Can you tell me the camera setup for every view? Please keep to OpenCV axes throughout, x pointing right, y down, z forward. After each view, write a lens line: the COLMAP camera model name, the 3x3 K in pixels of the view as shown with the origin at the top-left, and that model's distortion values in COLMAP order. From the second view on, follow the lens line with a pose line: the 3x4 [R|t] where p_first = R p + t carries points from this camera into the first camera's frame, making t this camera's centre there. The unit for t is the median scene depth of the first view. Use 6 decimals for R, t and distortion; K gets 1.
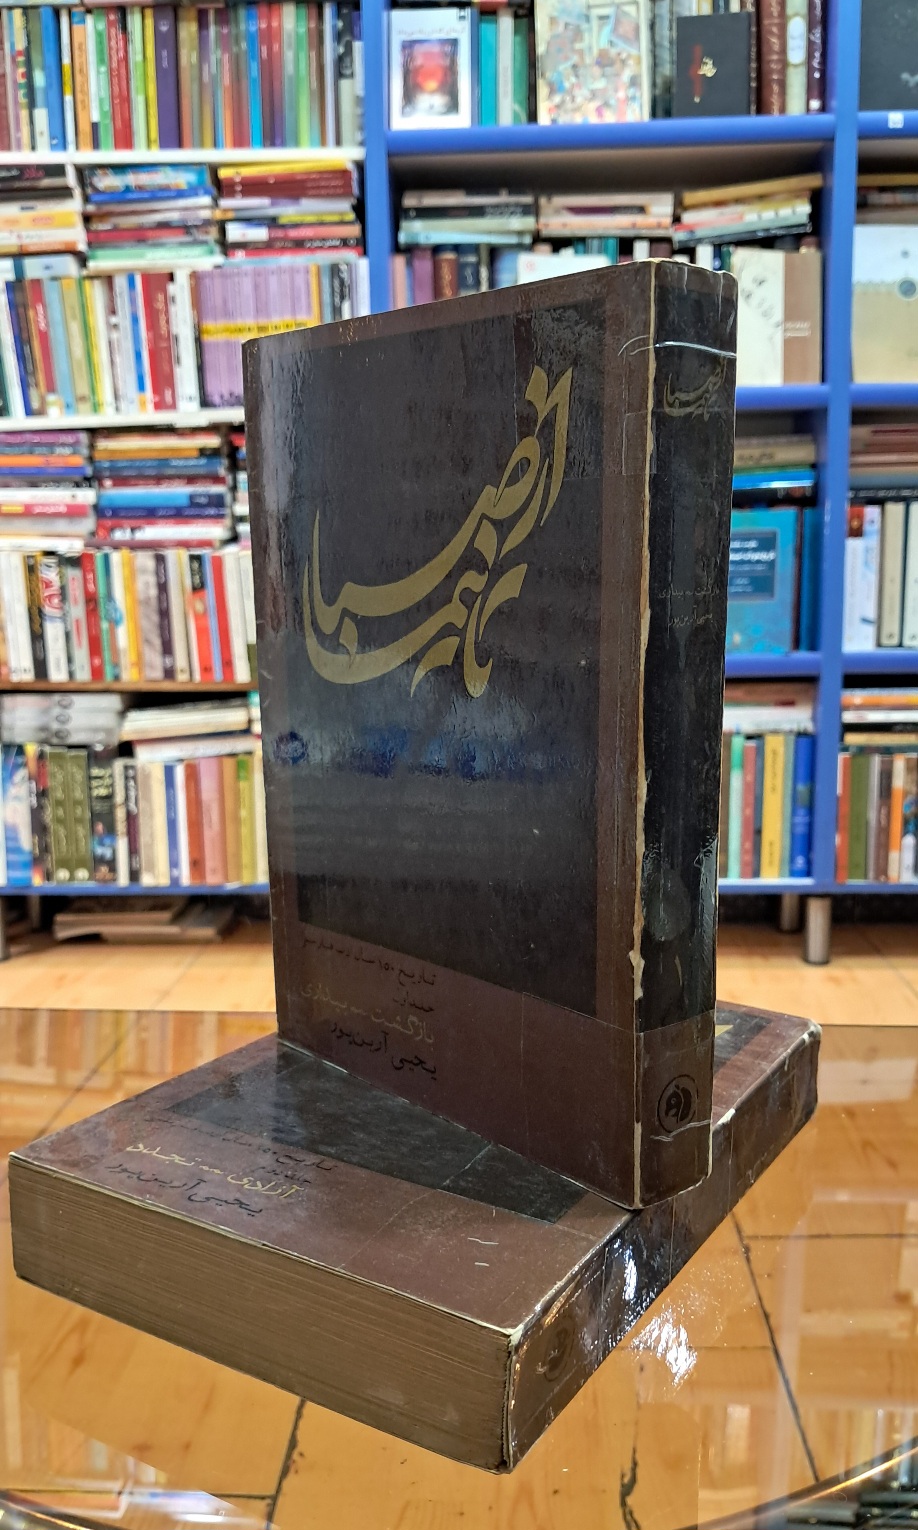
lens RADIAL K [[1475.9, 0, 464.3], [0, 1475.9, 827.9], [0, 0, 1]] dist [0.016652, -0.090871]
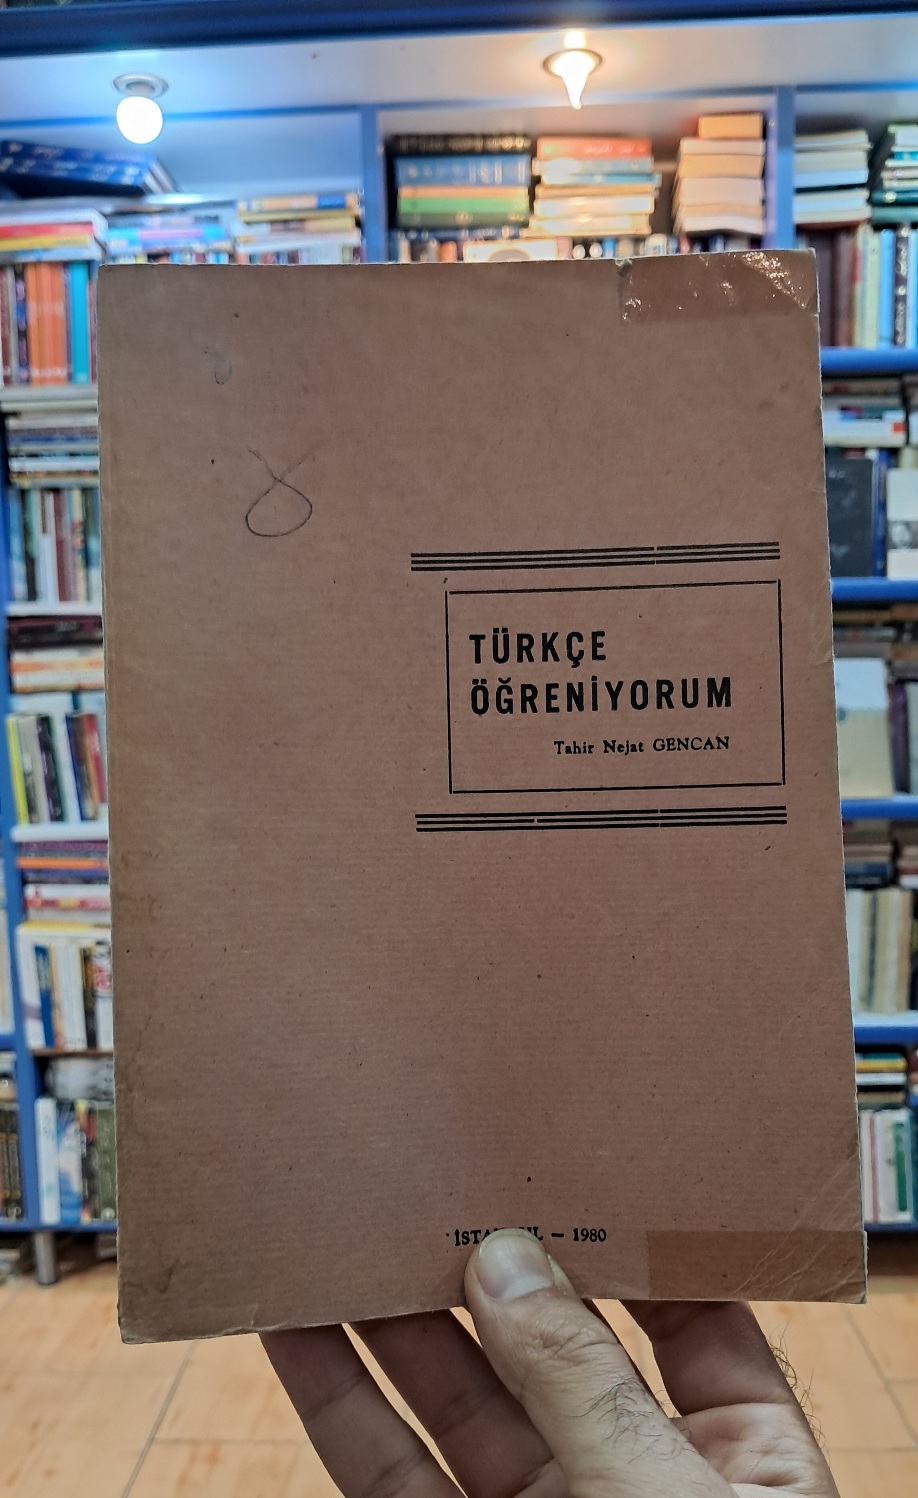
lens RADIAL K [[1449.8, 0, 453.2], [0, 1449.8, 829.8], [0, 0, 1]] dist [-0.009529, -0.003127]
pose [[0.999916, -0.007375, 0.010657, -0.016918], [0.007968, 0.998359, -0.056717, -0.201213], [-0.010222, 0.056797, 0.998333, -0.132221]]
